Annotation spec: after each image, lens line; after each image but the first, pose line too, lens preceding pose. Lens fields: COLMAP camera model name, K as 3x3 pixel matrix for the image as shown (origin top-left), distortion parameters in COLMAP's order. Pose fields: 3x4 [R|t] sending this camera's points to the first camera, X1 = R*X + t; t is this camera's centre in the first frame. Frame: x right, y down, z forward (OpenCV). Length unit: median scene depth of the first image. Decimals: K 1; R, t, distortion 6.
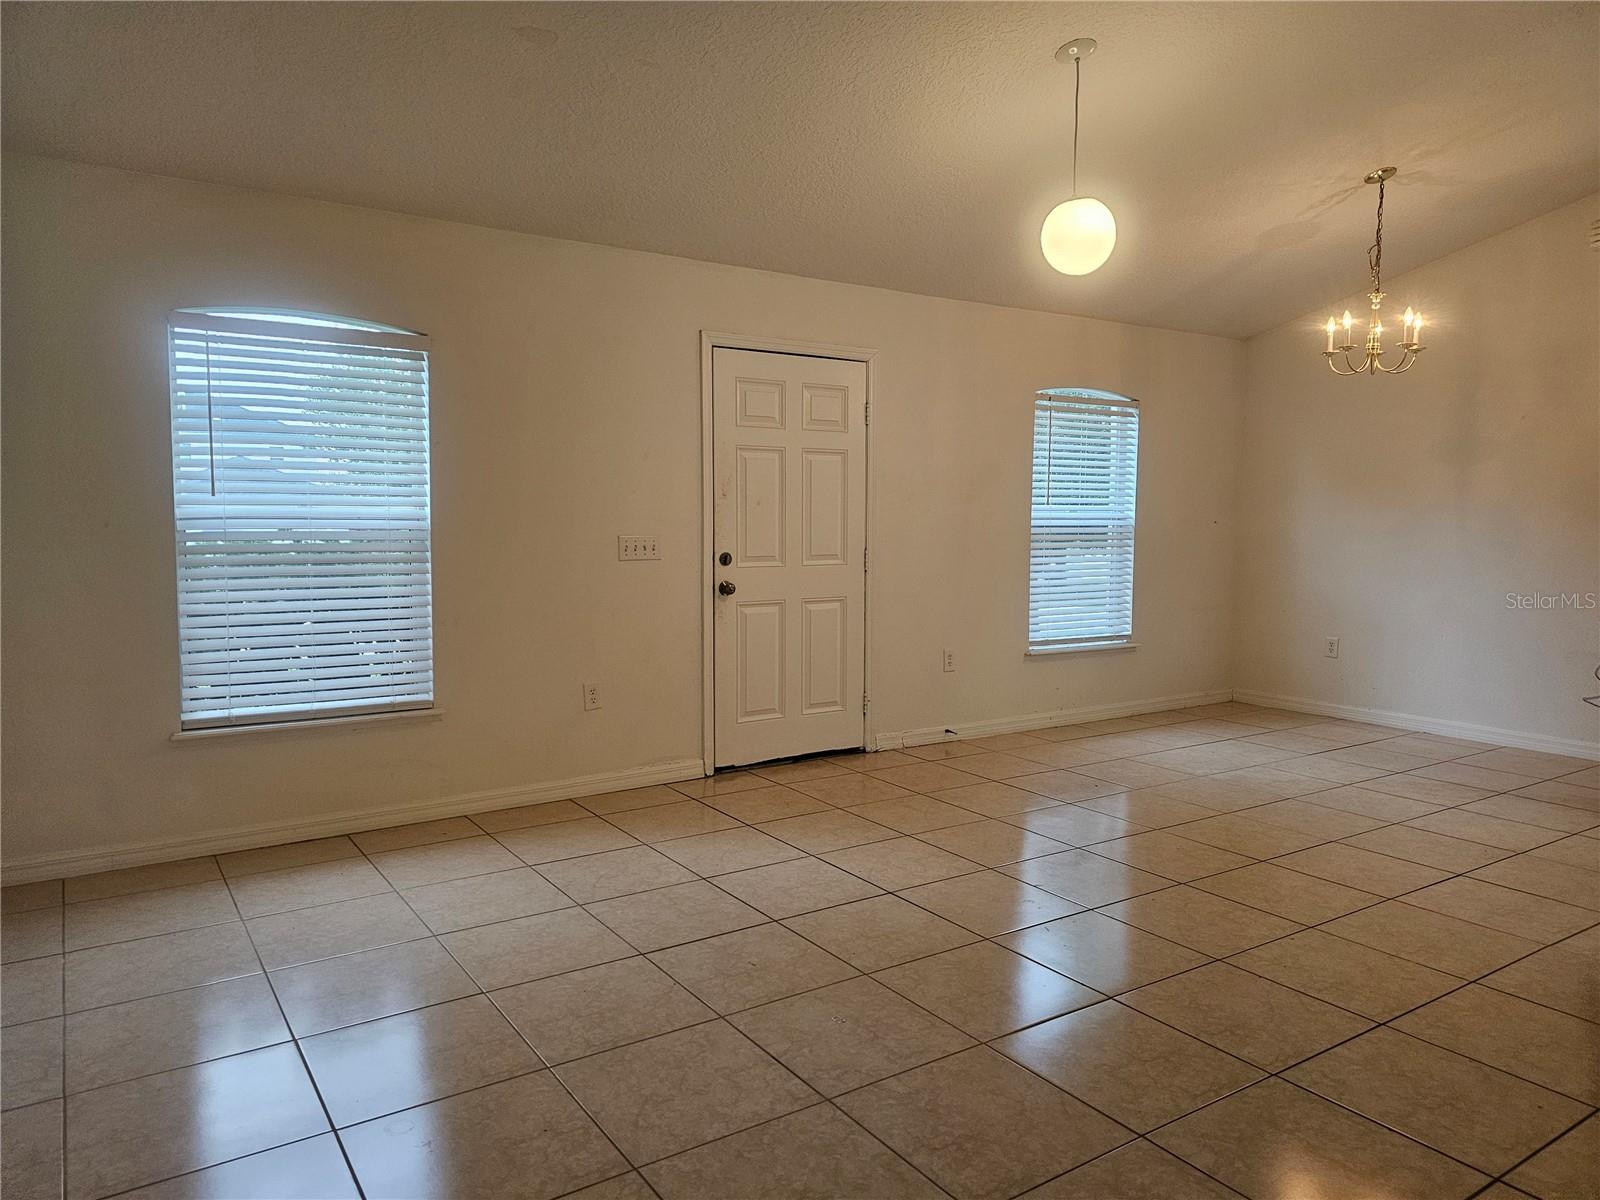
lens RADIAL K [[1066.8, 0, 753.5], [0, 1066.8, 589.7], [0, 0, 1]] dist [0.002371, 0.001397]
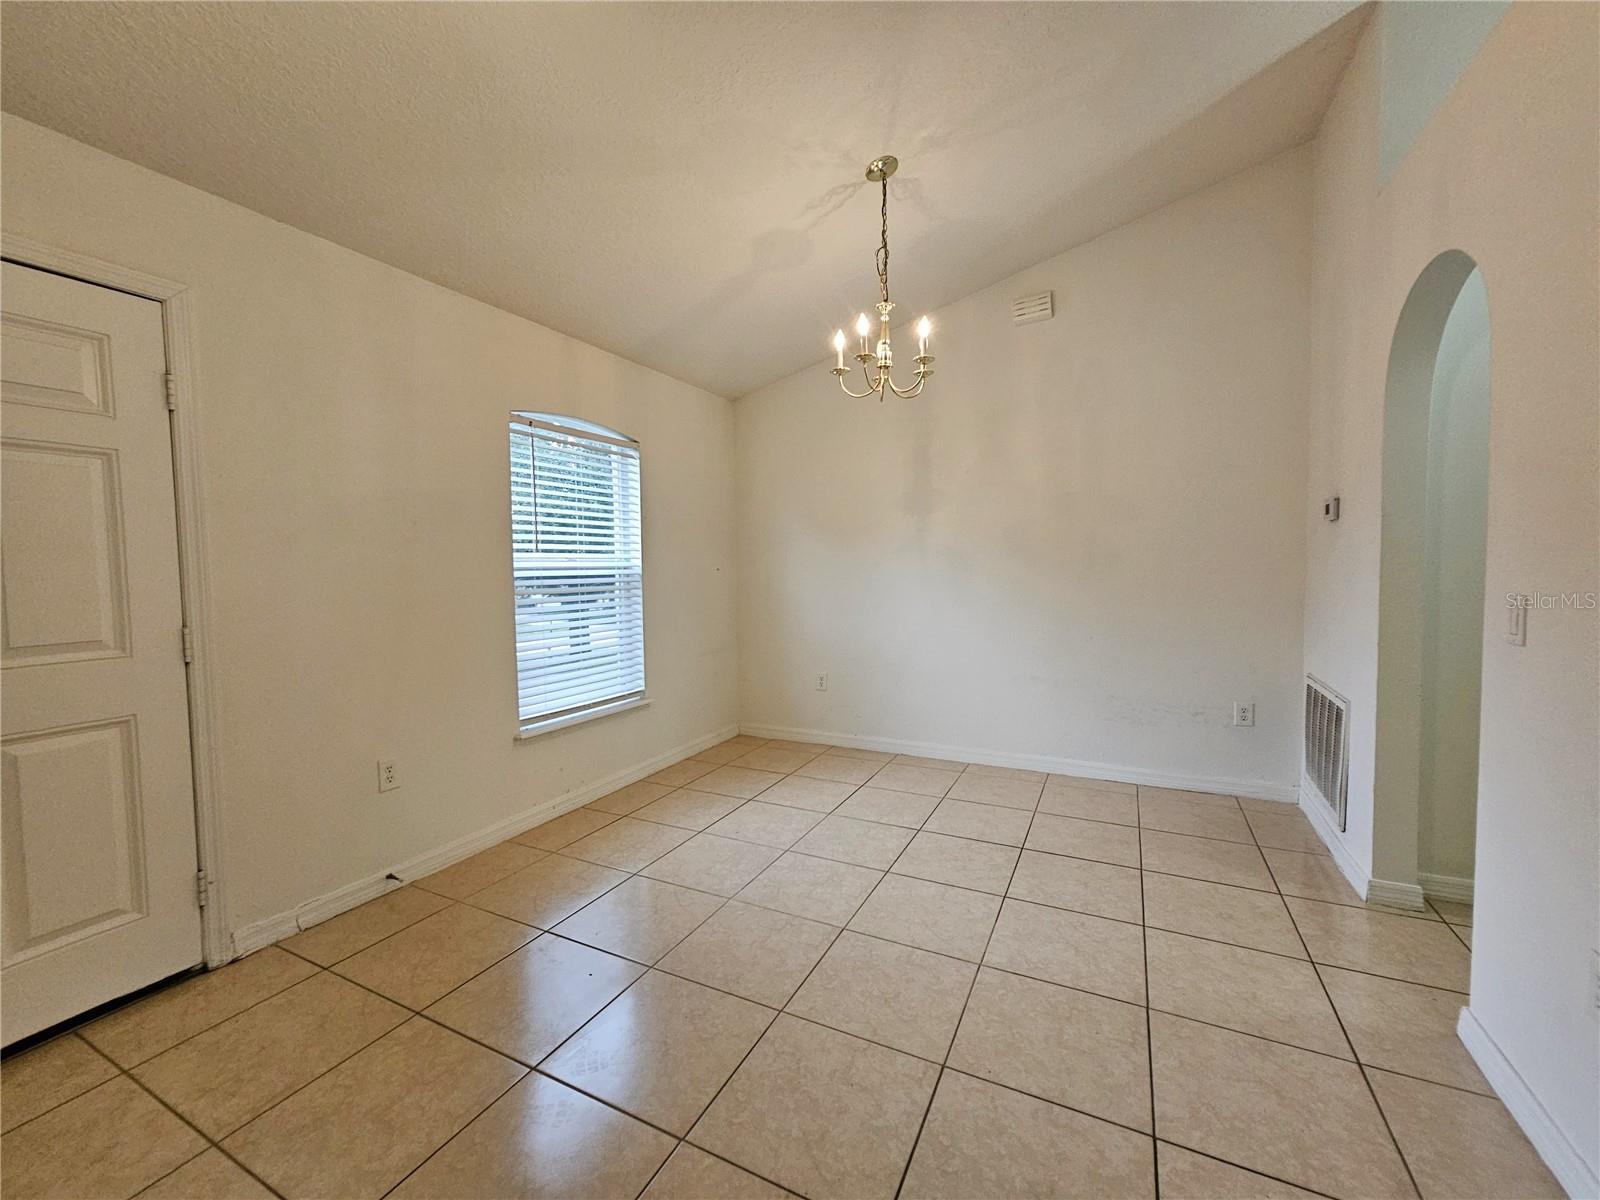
lens RADIAL K [[653.9, 0, 795.6], [0, 653.9, 602.2], [0, 0, 1]] dist [-0.015404, -0.000063]
pose [[0.853498, -0.044901, 0.519157, 0.195756], [0.054237, 0.998524, -0.002804, -0.030156], [-0.518265, 0.030551, 0.854674, 0.495242]]
